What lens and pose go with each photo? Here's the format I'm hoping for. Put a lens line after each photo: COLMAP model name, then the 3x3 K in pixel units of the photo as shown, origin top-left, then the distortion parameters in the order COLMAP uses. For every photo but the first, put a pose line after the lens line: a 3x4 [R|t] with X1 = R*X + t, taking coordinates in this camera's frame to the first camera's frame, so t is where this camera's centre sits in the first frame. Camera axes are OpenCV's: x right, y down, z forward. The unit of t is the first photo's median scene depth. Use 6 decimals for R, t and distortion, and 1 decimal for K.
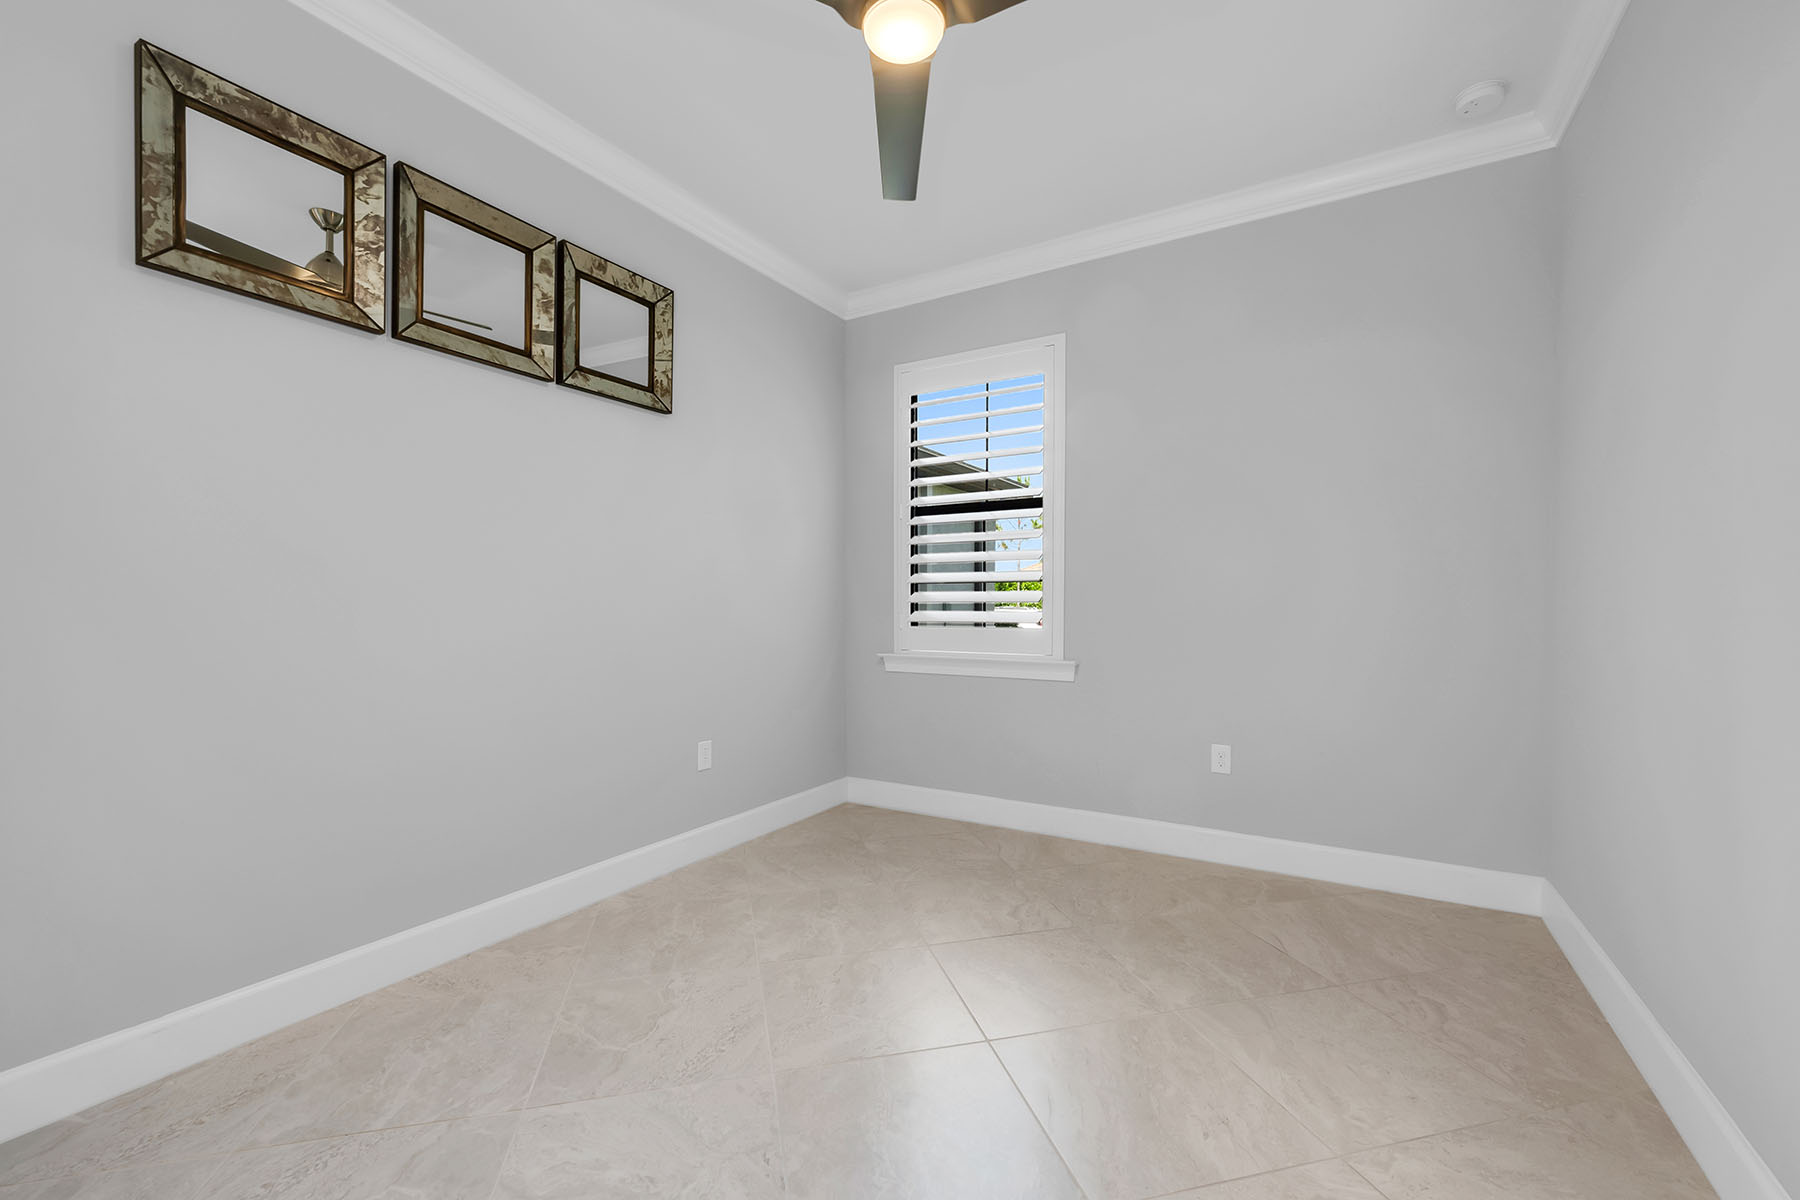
lens RADIAL K [[731.5, 0, 906.2], [0, 731.5, 611.1], [0, 0, 1]] dist [0.008310, 0.000493]
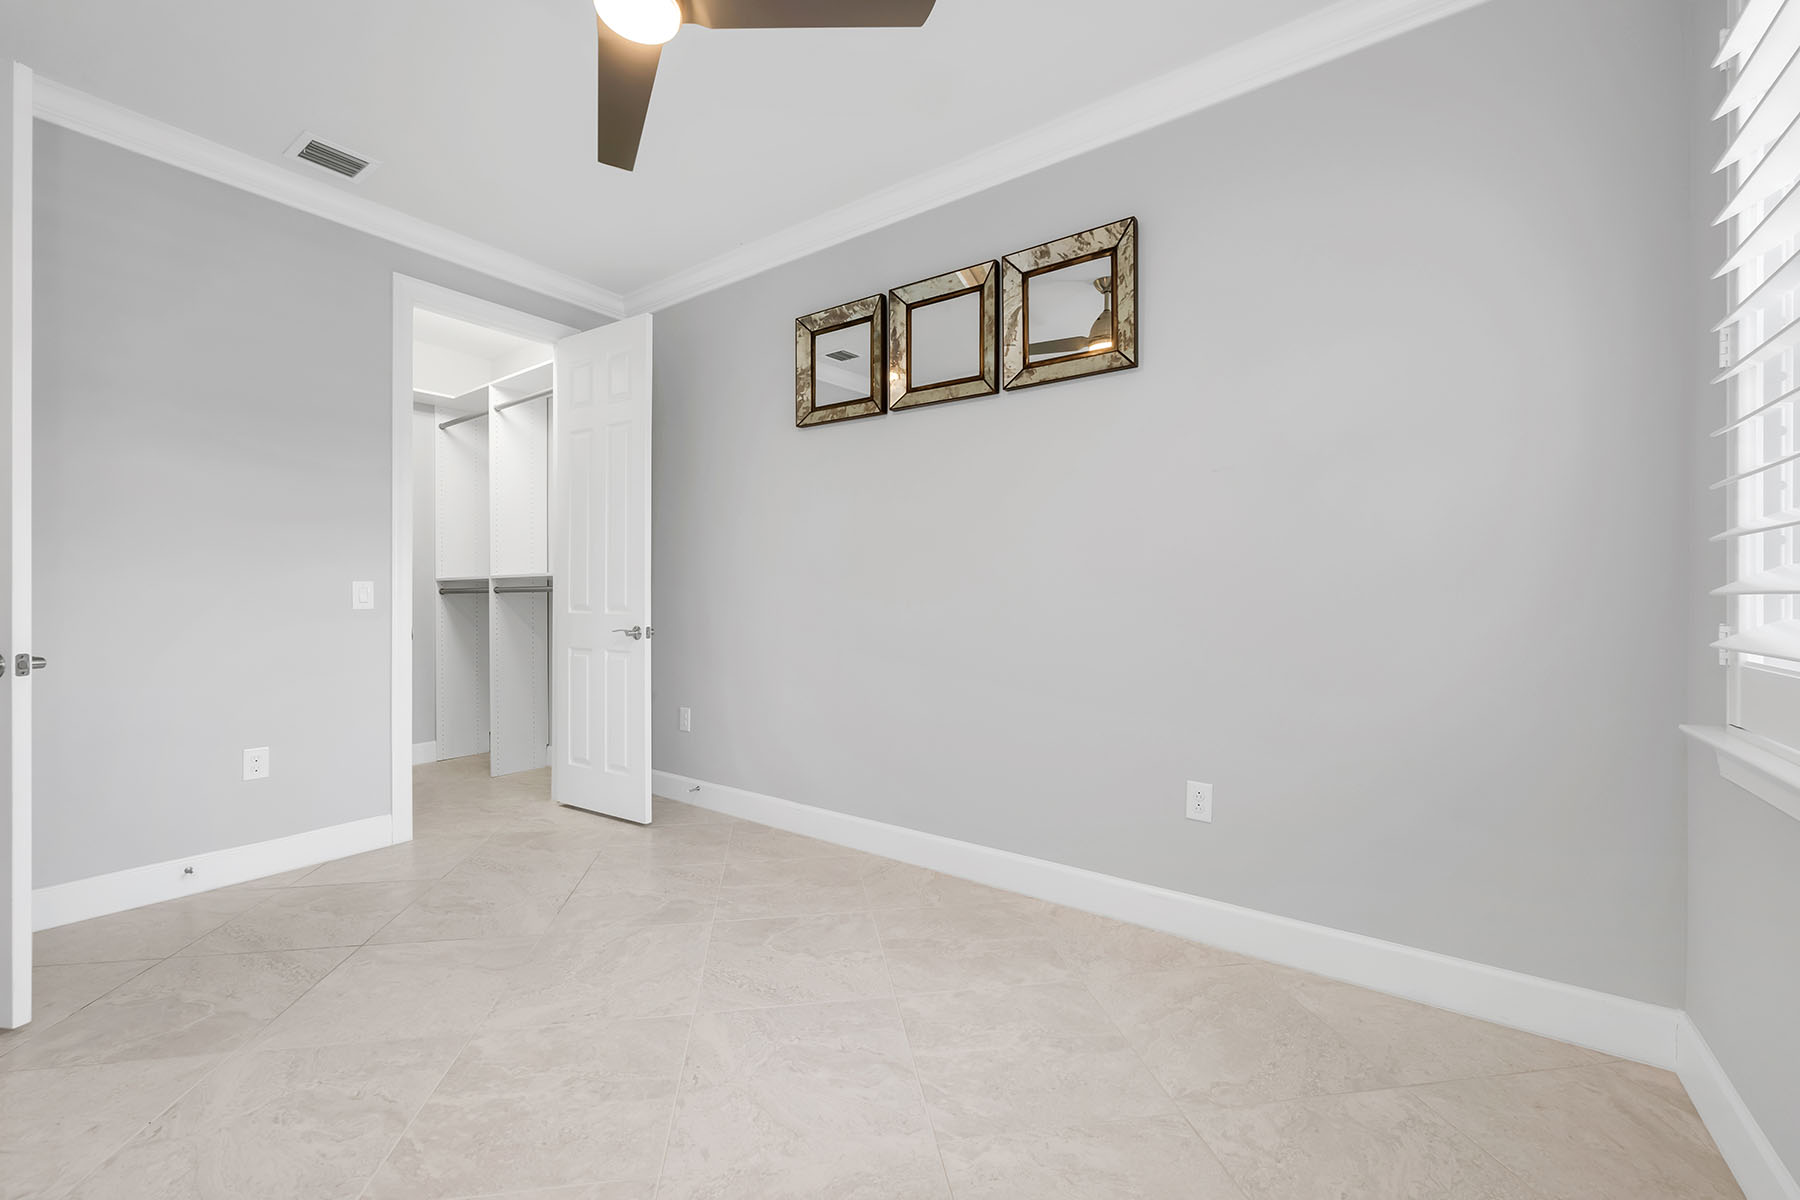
lens RADIAL K [[731.5, 0, 892.7], [0, 731.5, 597.6], [0, 0, 1]] dist [0.008310, 0.000493]
pose [[-0.096092, 0.009697, -0.995325, 0.631745], [-0.009253, 0.999901, 0.010635, -0.020176], [0.995329, 0.010231, -0.095993, 0.975856]]
